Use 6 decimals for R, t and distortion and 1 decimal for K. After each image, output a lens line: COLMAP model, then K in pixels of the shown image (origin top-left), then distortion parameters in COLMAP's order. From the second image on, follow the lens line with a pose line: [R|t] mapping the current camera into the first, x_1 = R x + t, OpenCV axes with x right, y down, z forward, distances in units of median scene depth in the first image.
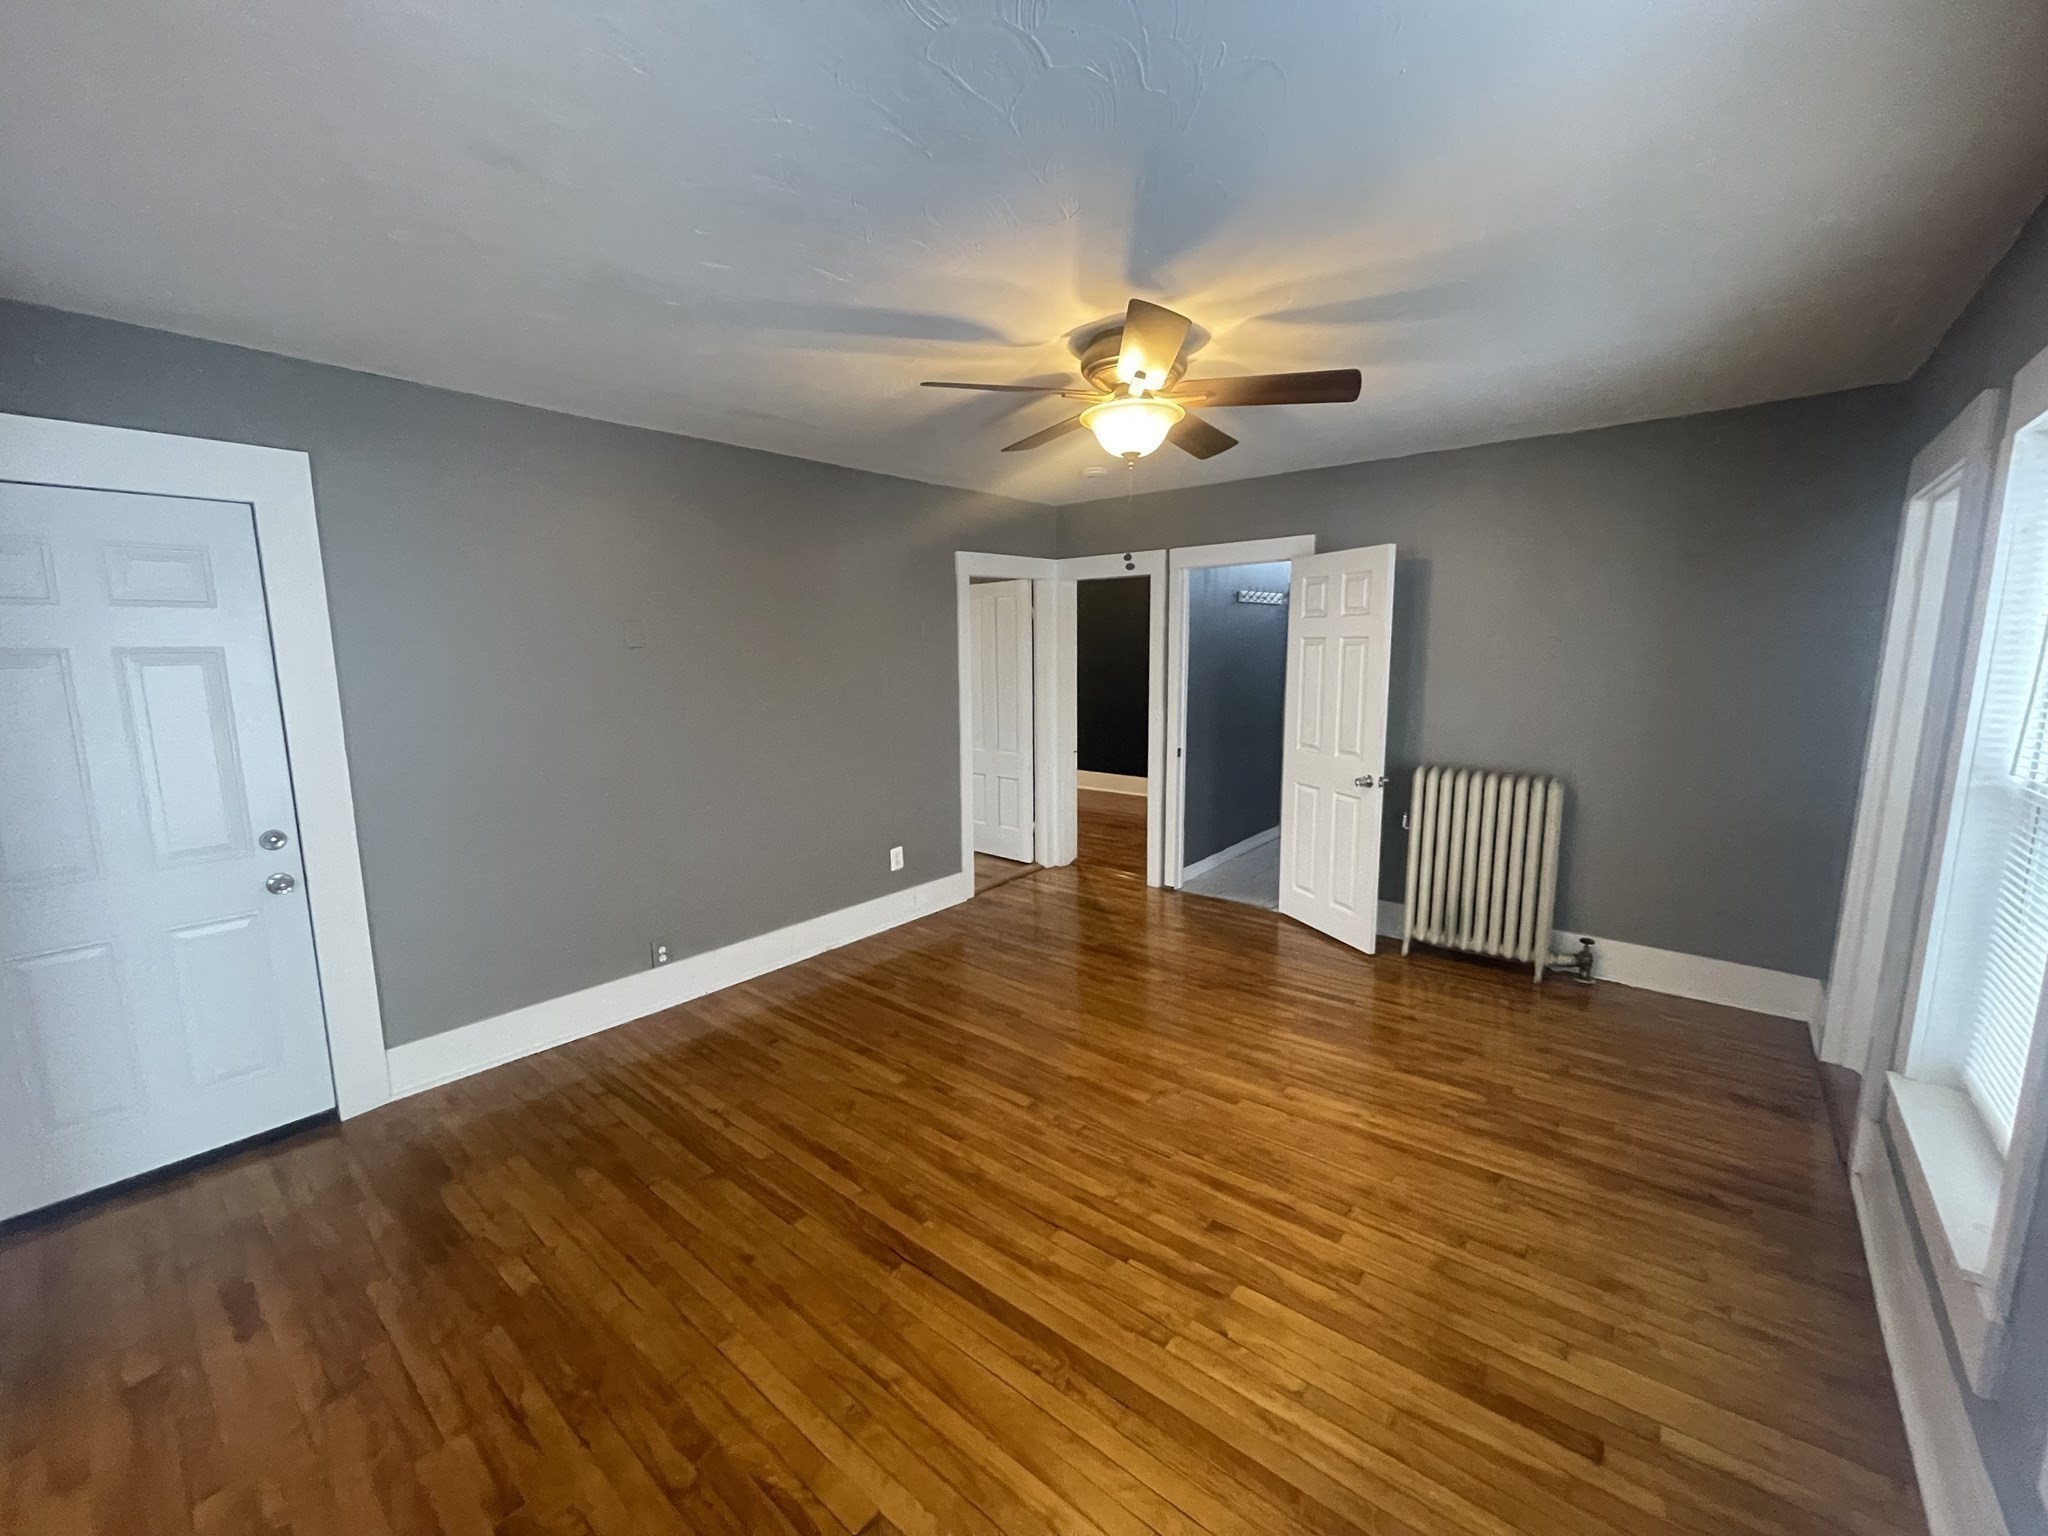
lens RADIAL K [[829.3, 0, 1012.3], [0, 829.3, 765.8], [0, 0, 1]] dist [-0.000428, 0.000137]
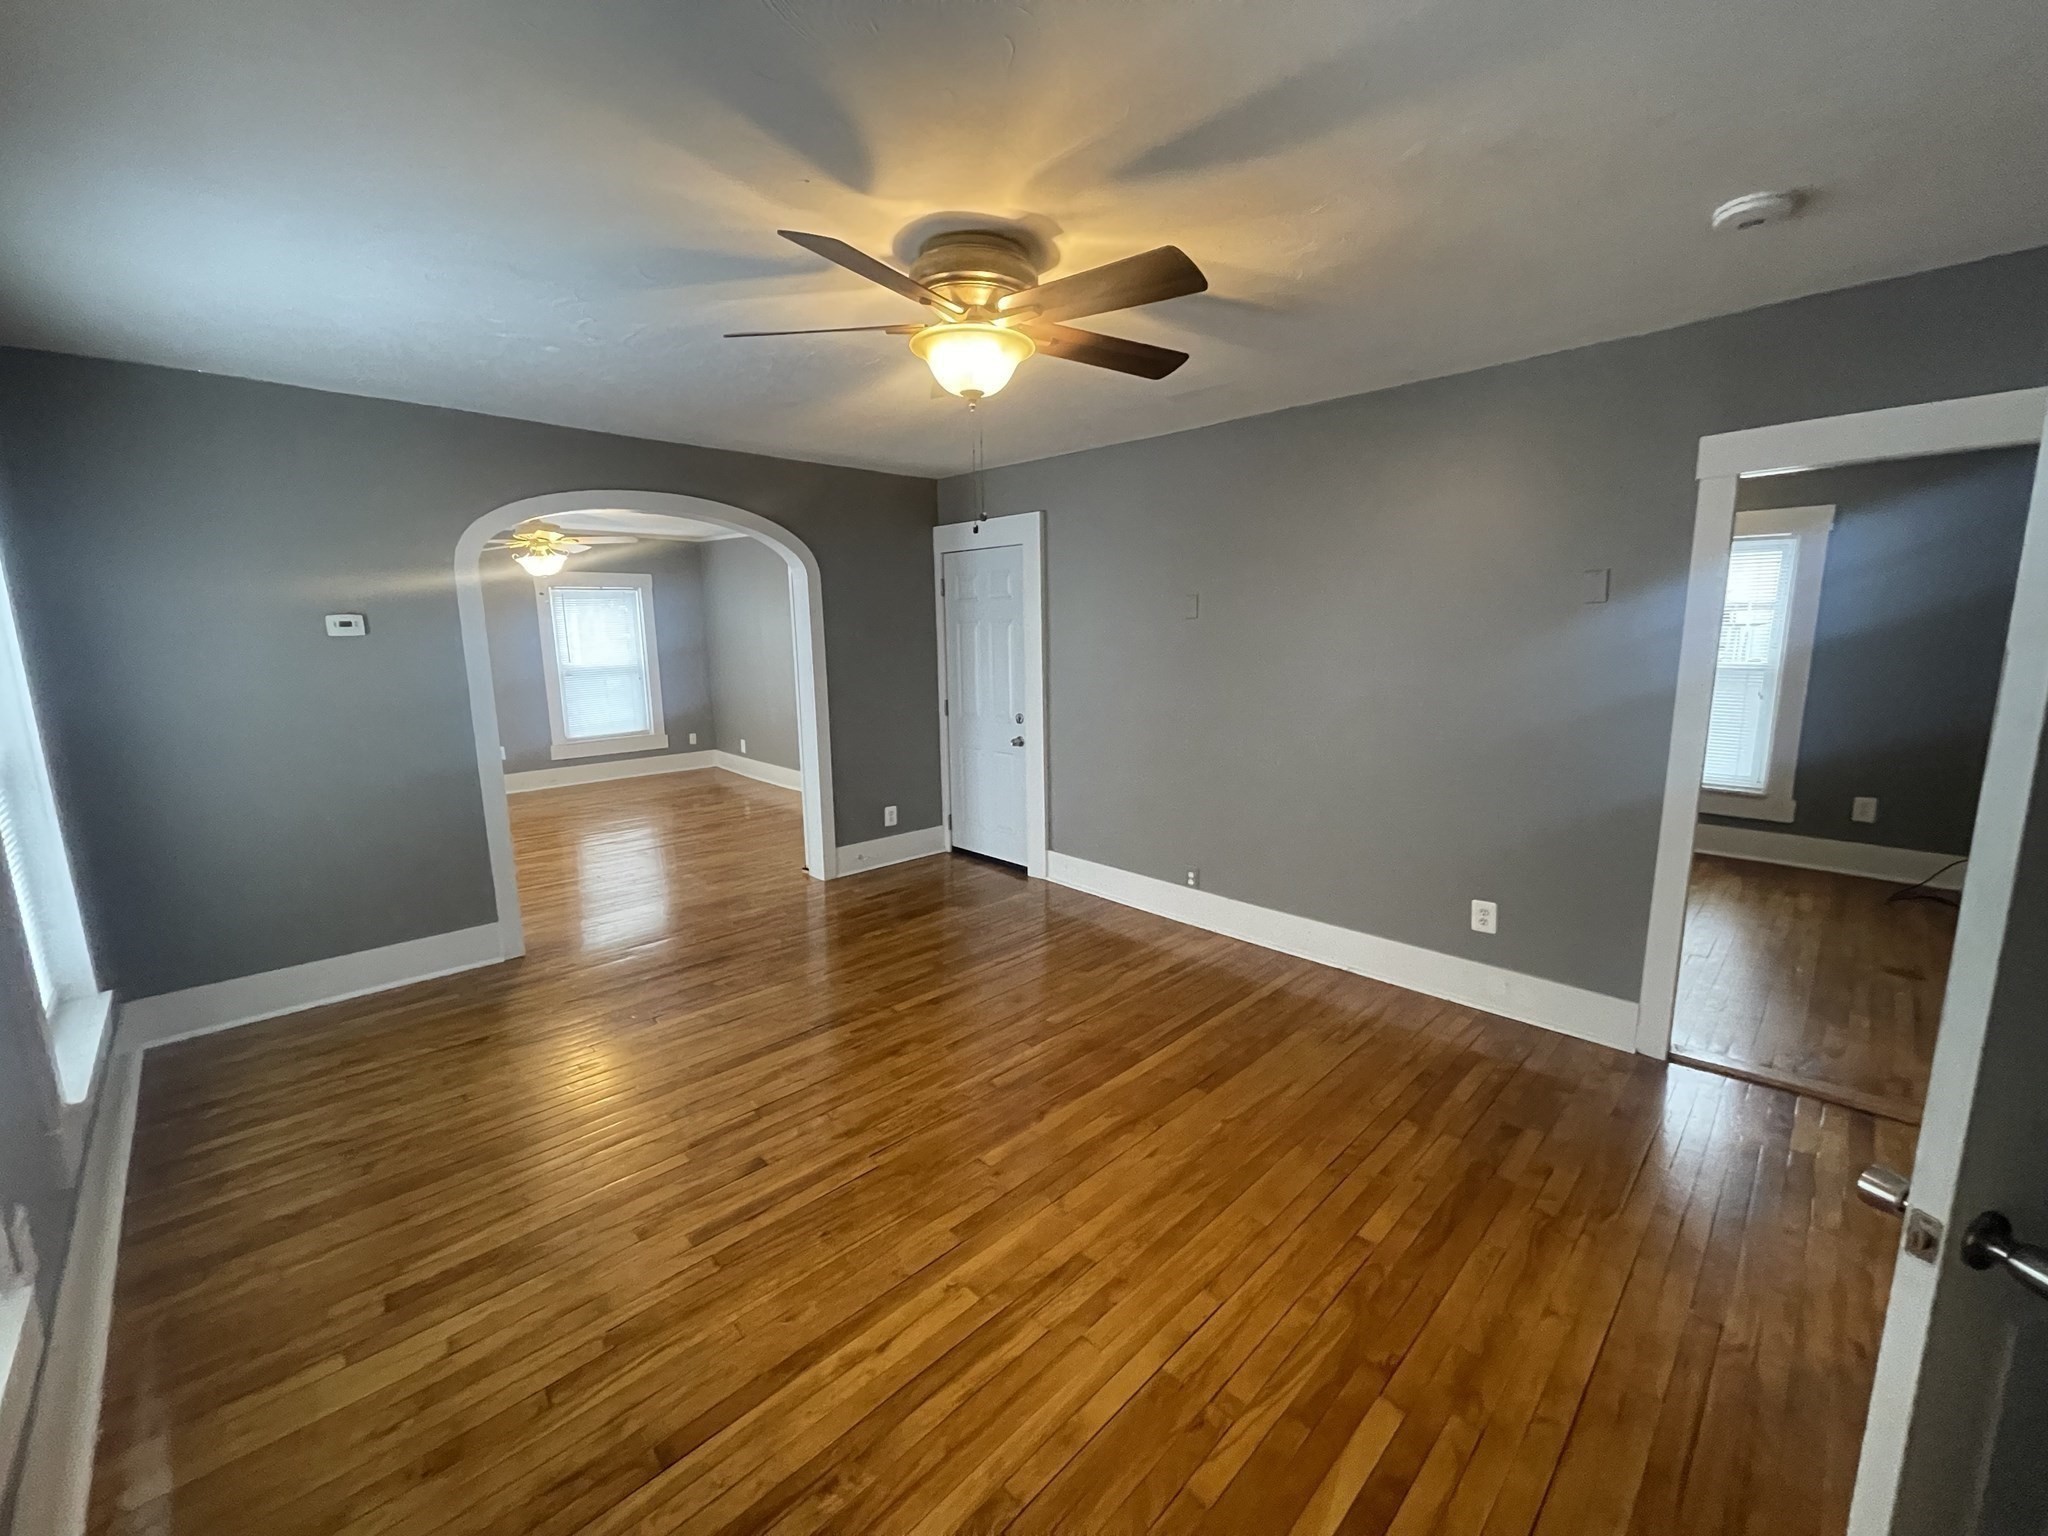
lens RADIAL K [[817.6, 0, 1024.0], [0, 817.6, 768.0], [0, 0, 1]] dist [0.000225, 0.000046]
pose [[-0.092591, 0.189150, -0.977573, 1.035770], [-0.126132, 0.971653, 0.199952, -0.188811], [0.987683, 0.141817, -0.066109, 1.187047]]
